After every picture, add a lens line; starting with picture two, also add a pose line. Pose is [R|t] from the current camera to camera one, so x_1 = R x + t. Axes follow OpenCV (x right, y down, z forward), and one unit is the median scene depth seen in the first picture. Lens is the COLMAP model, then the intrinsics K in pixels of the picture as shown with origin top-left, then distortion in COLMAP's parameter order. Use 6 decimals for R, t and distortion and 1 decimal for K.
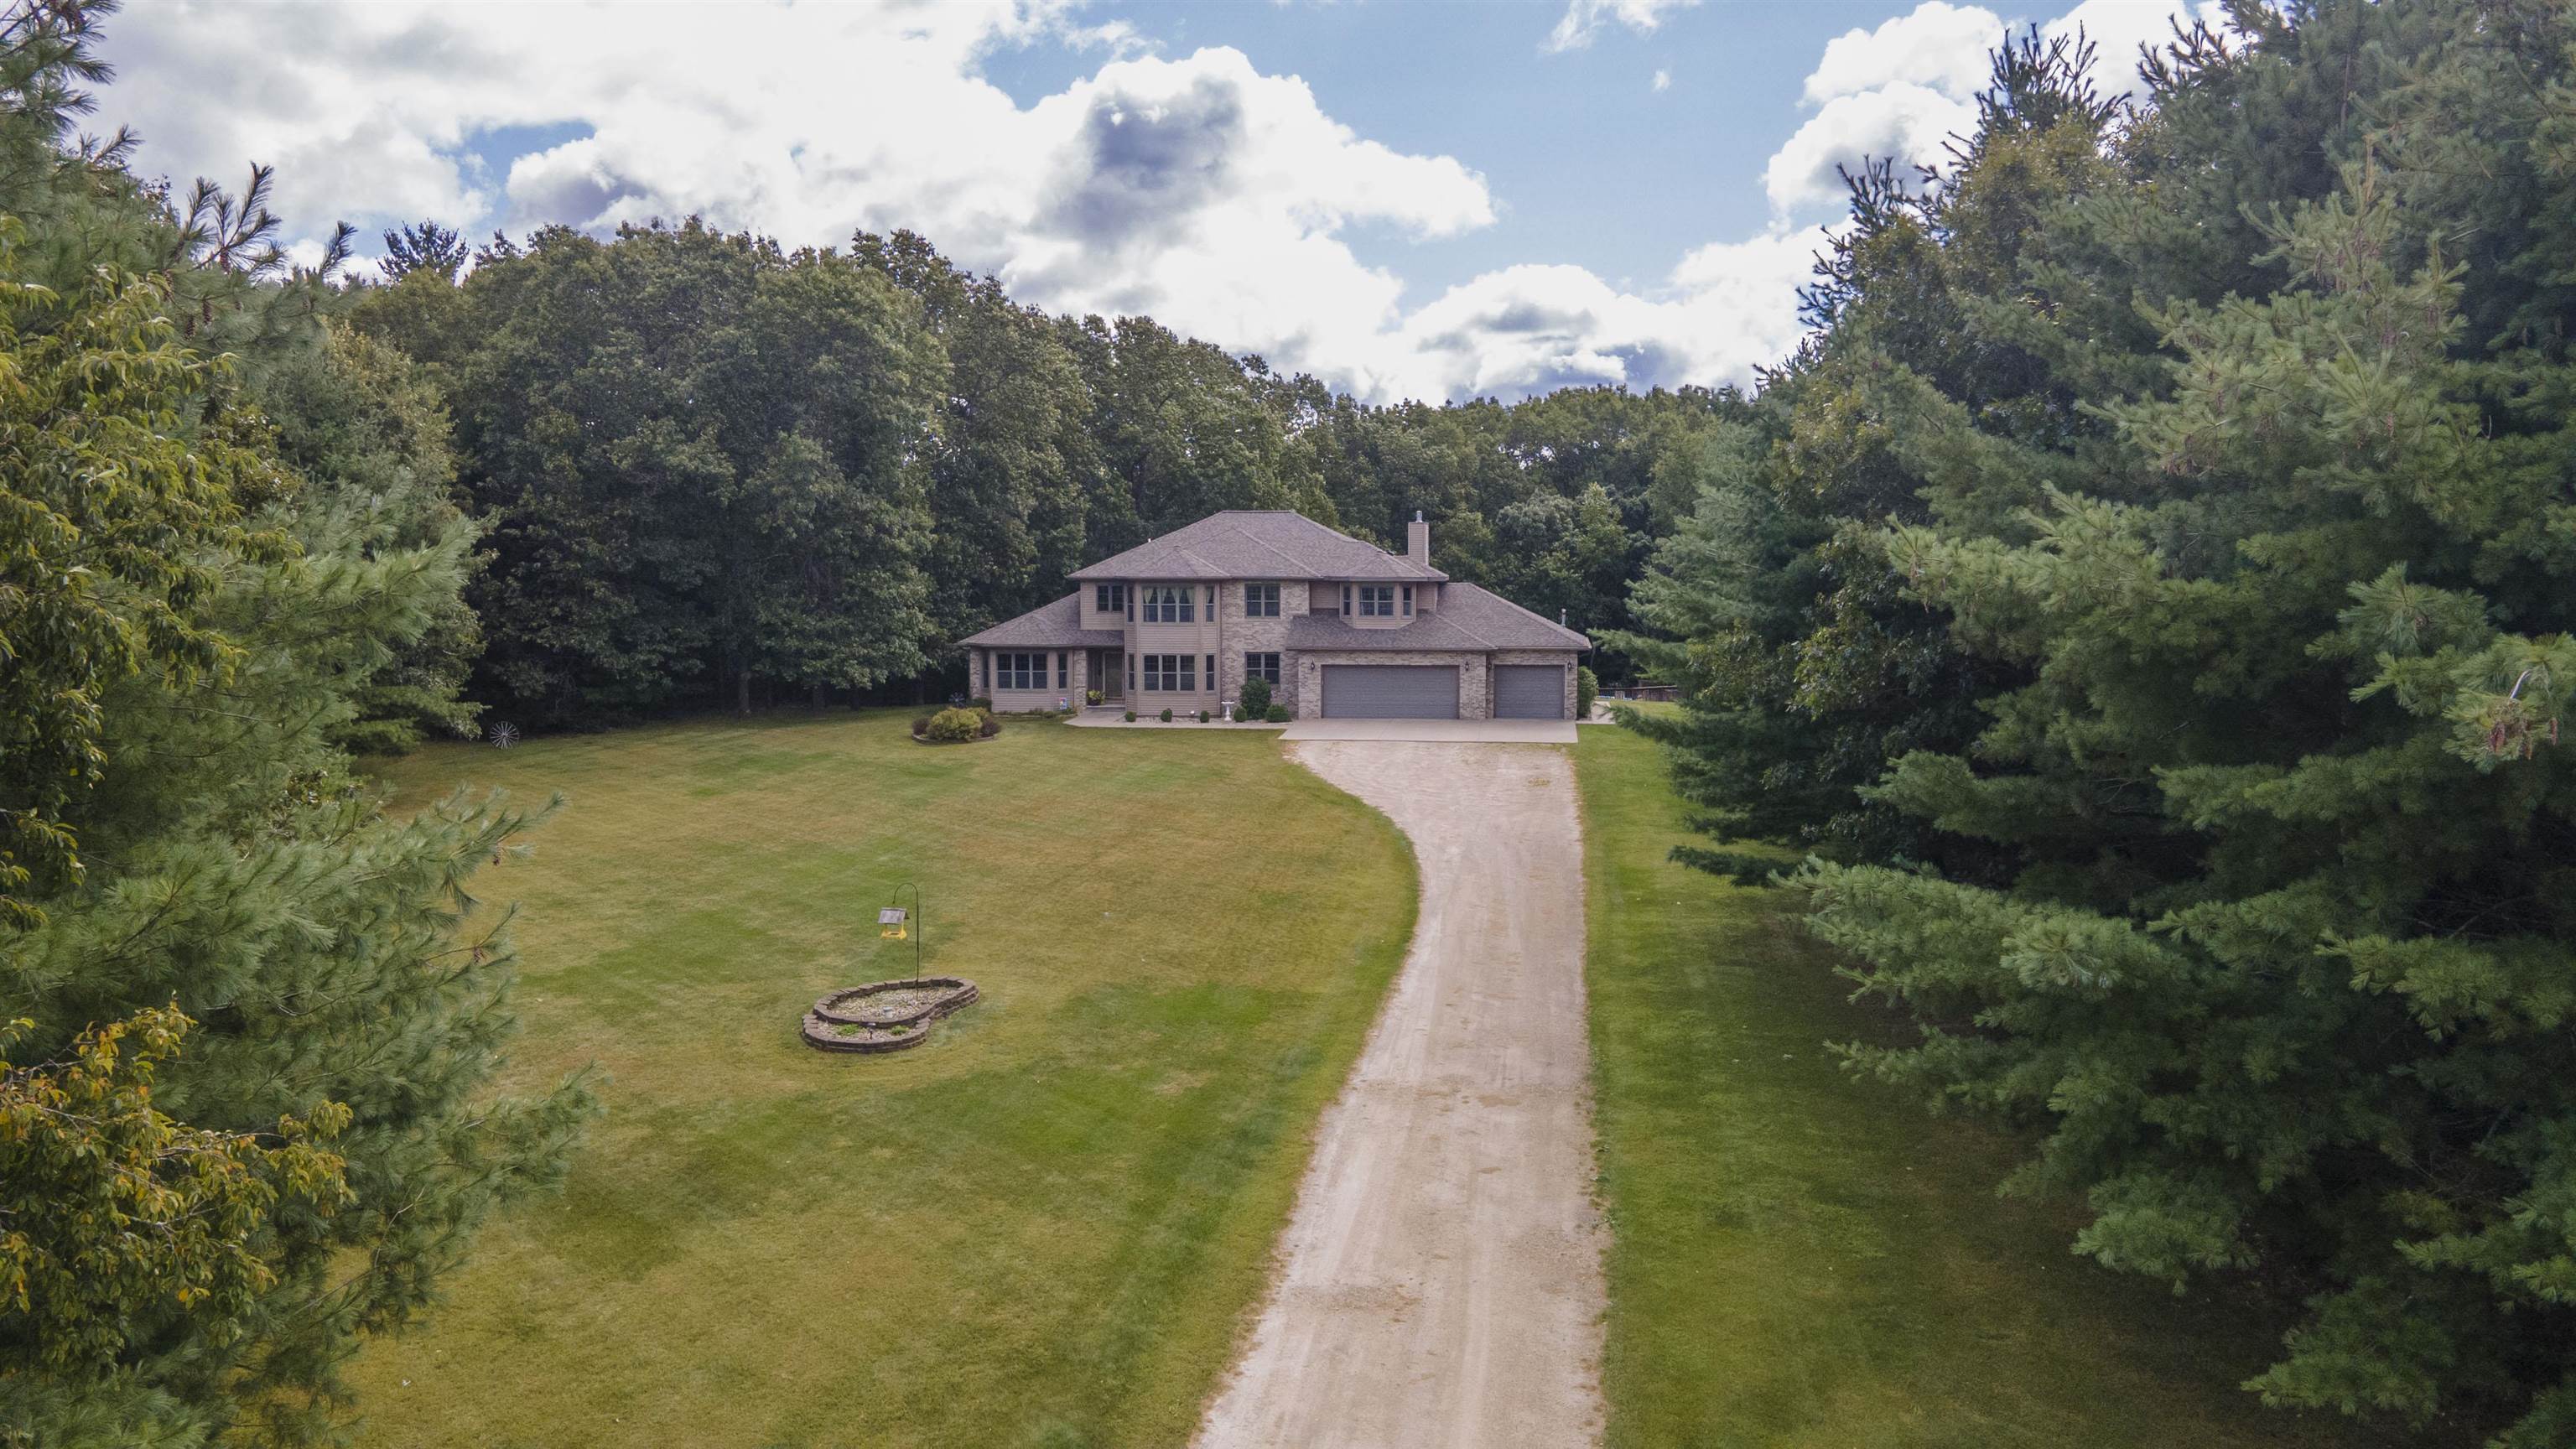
lens RADIAL K [[1933.9, 0, 1288.0], [0, 1933.9, 724.5], [0, 0, 1]] dist [-0.002886, 0.125450]
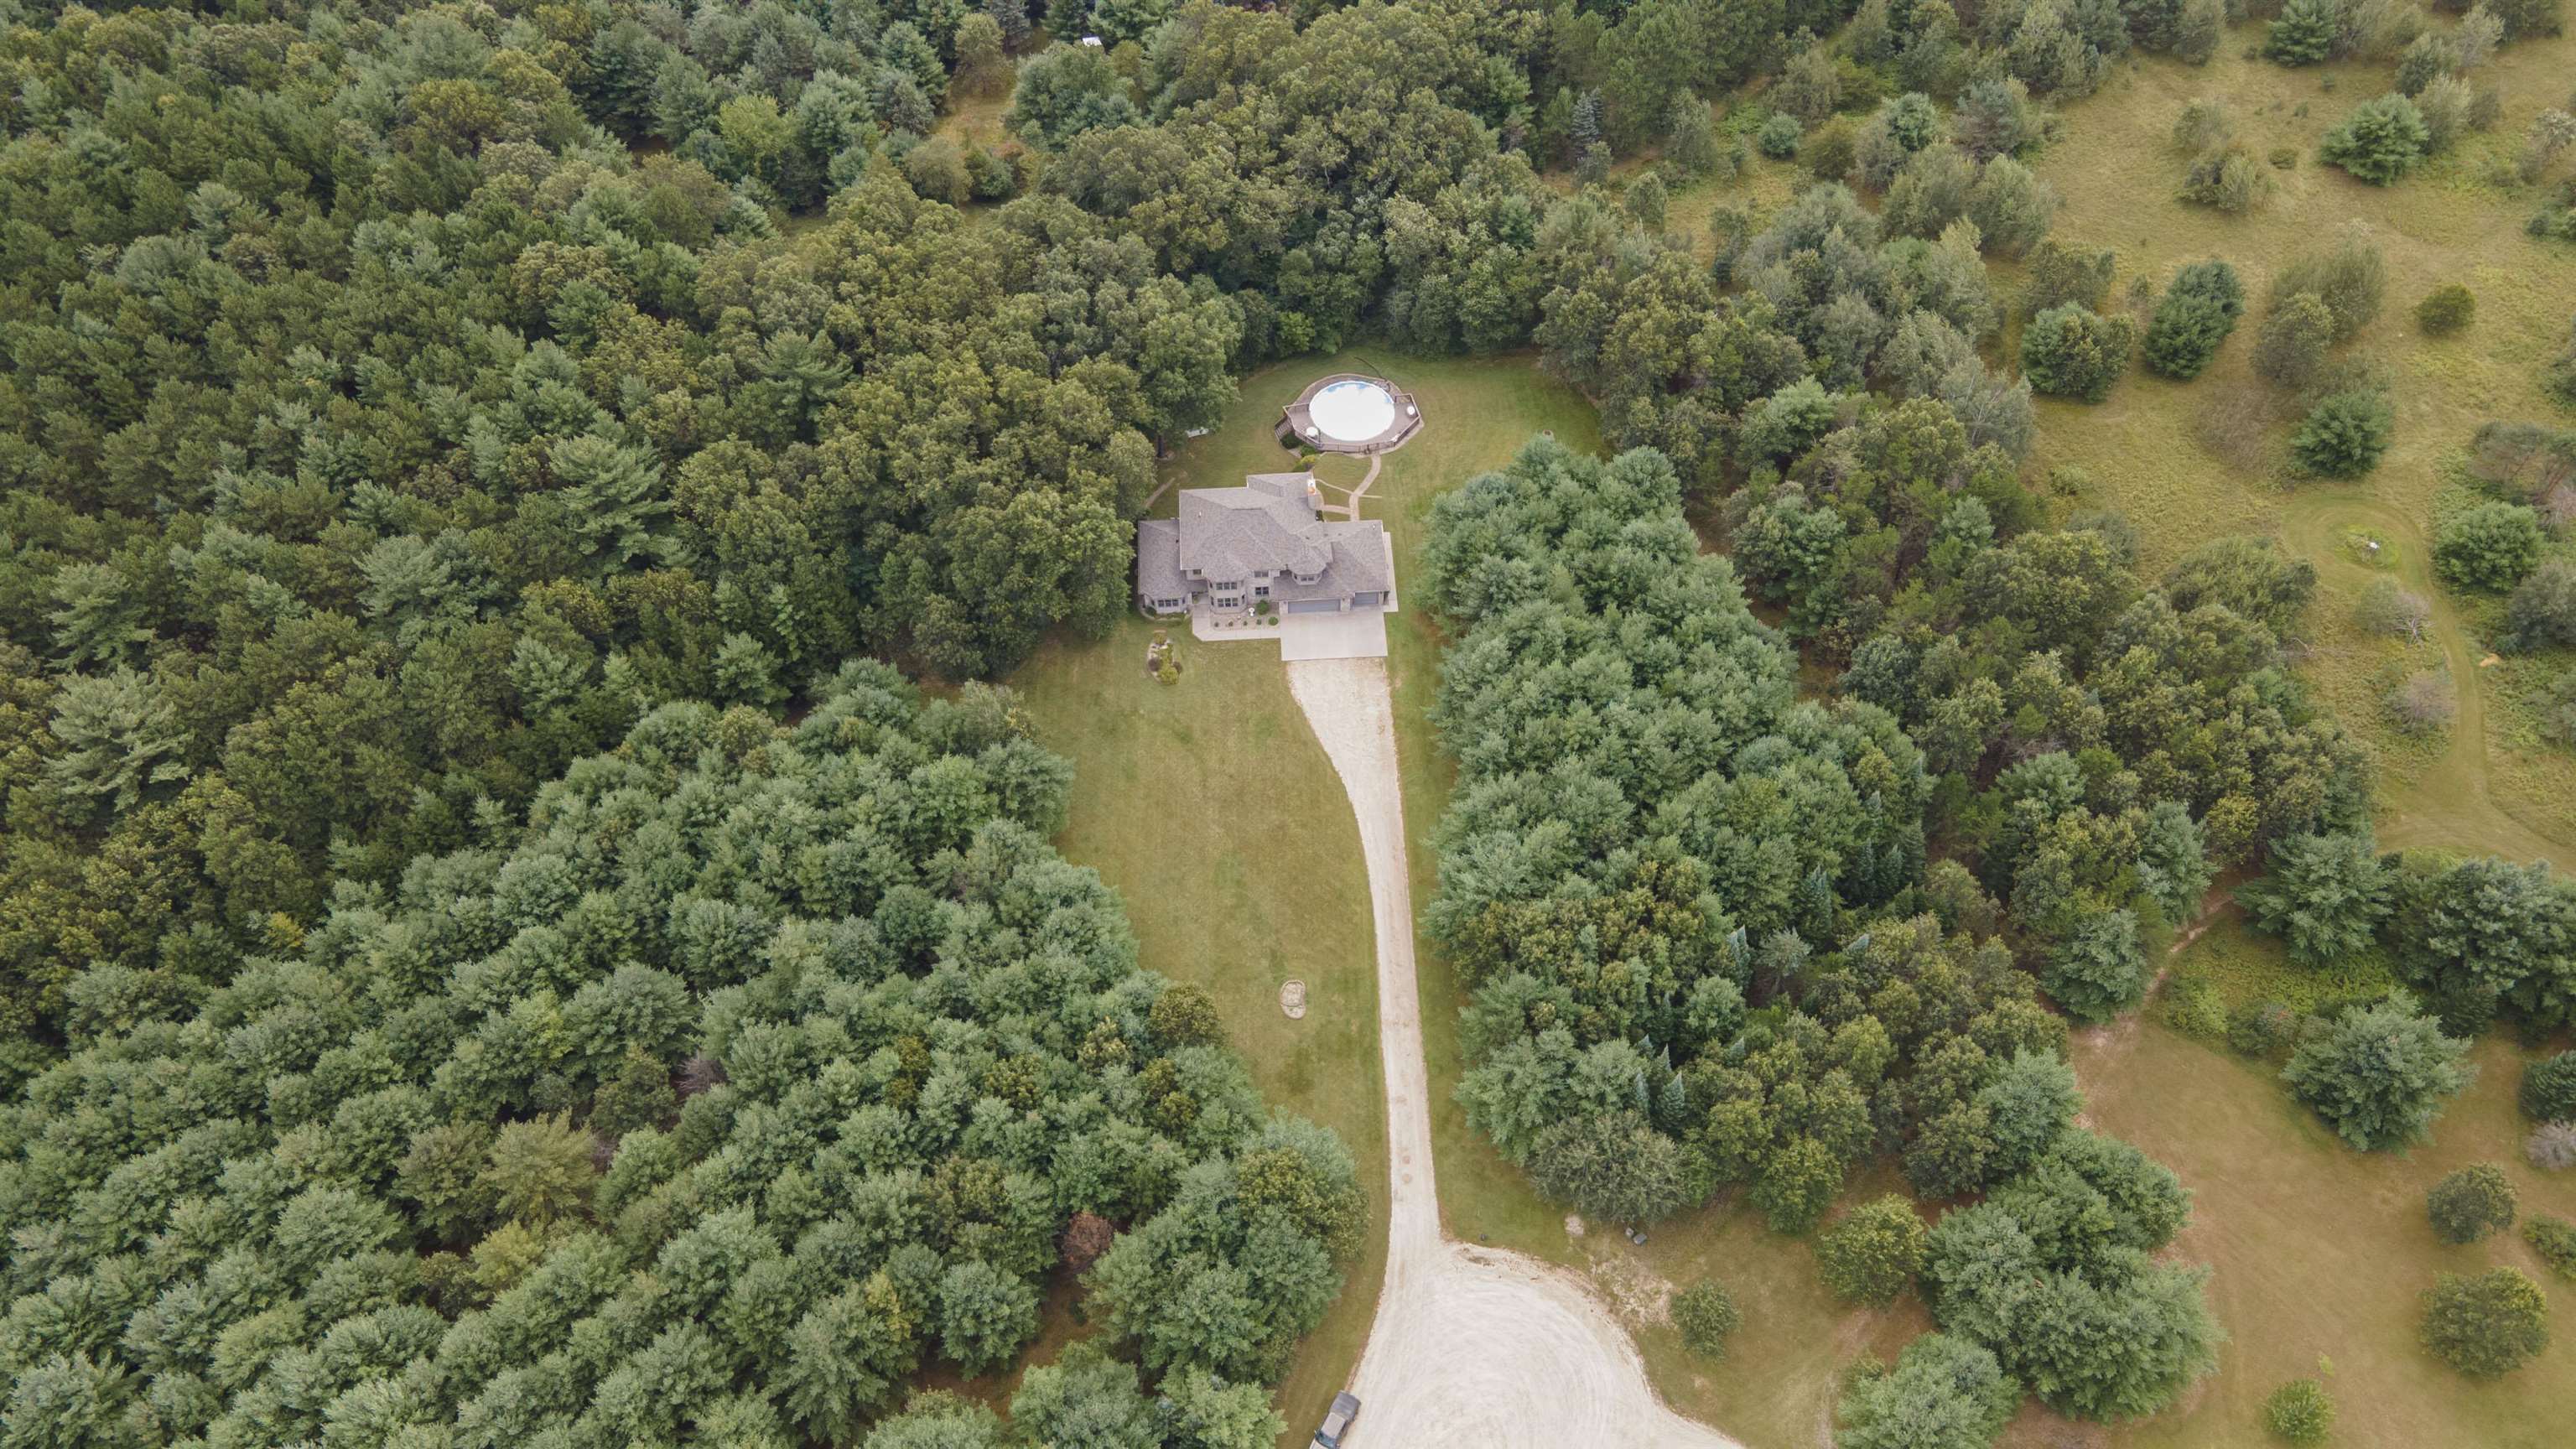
lens RADIAL K [[1879.6, 0, 1289.9], [0, 1879.6, 695.7], [0, 0, 1]] dist [0.013425, 0.050440]
pose [[0.983617, -0.154895, 0.092224, -0.230688], [0.038158, 0.678886, 0.733252, -1.781375], [-0.176187, -0.717720, 0.673674, -0.796518]]
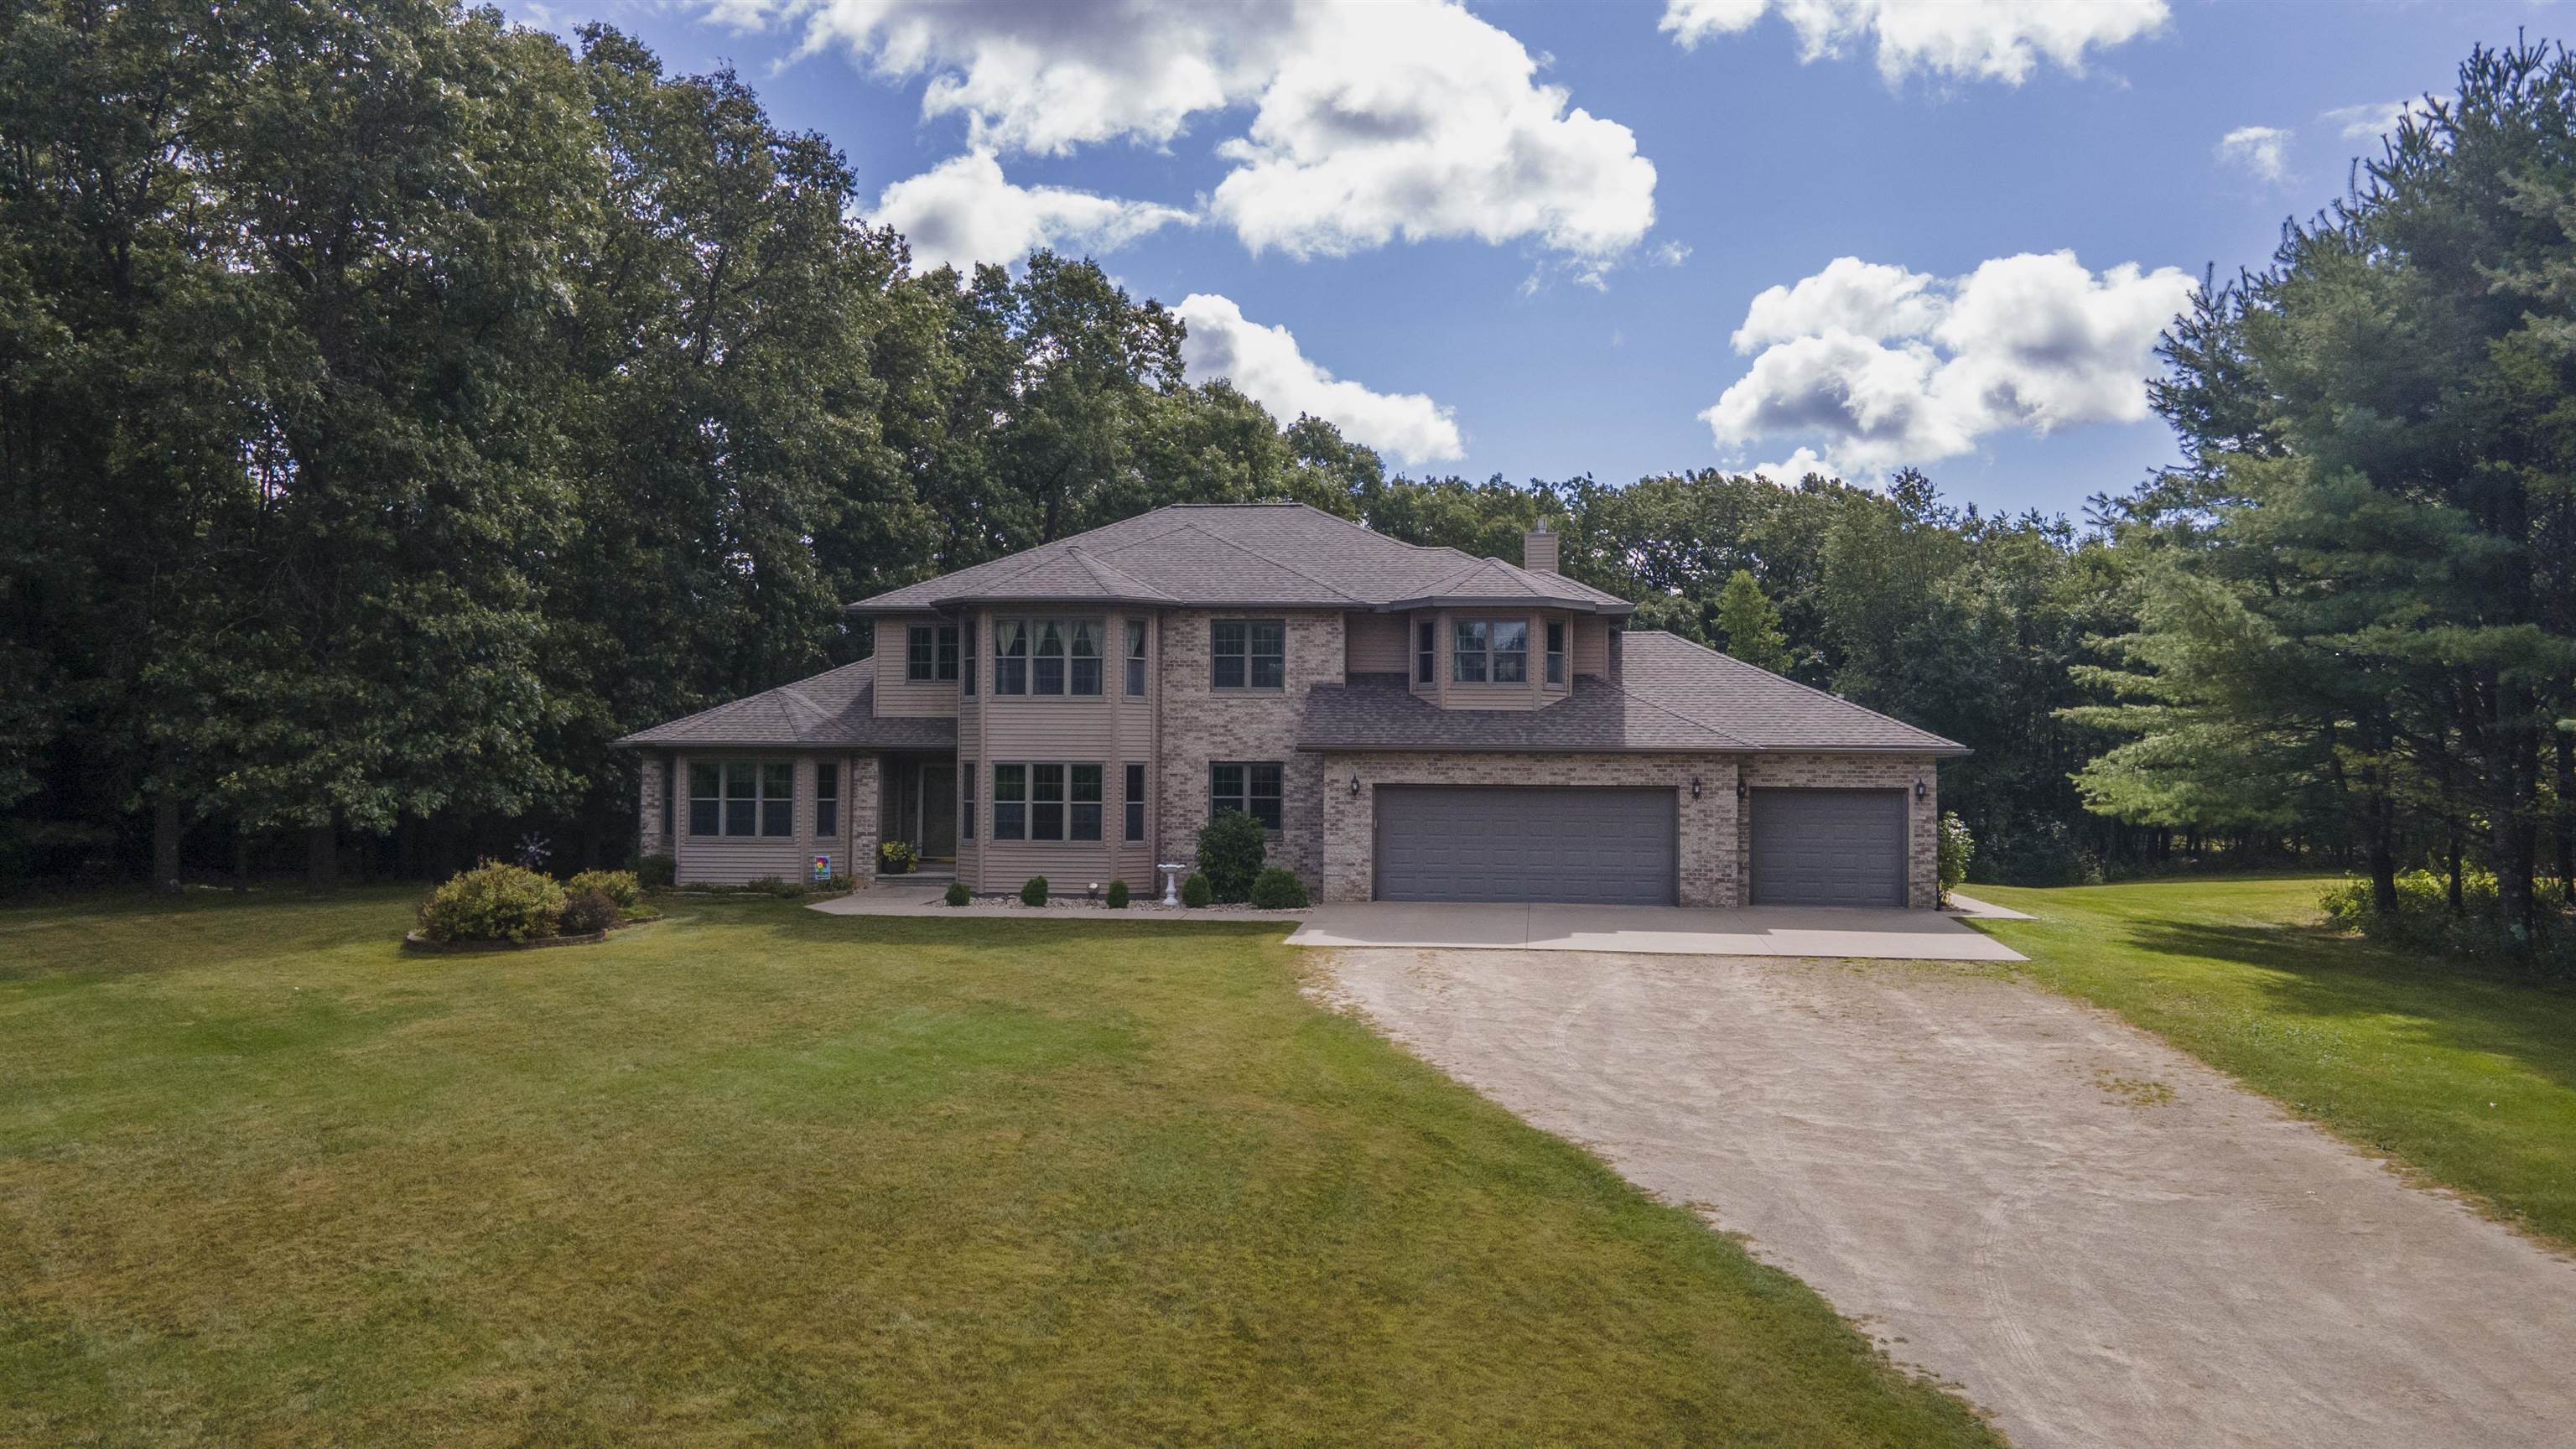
lens RADIAL K [[1902.5, 0, 1293.5], [0, 1902.5, 670.7], [0, 0, 1]] dist [0.037673, 0.000113]
pose [[0.999817, 0.009382, 0.016693, -0.009622], [-0.006983, 0.990358, -0.138352, 0.005231], [-0.017830, 0.138210, 0.990242, 0.535610]]
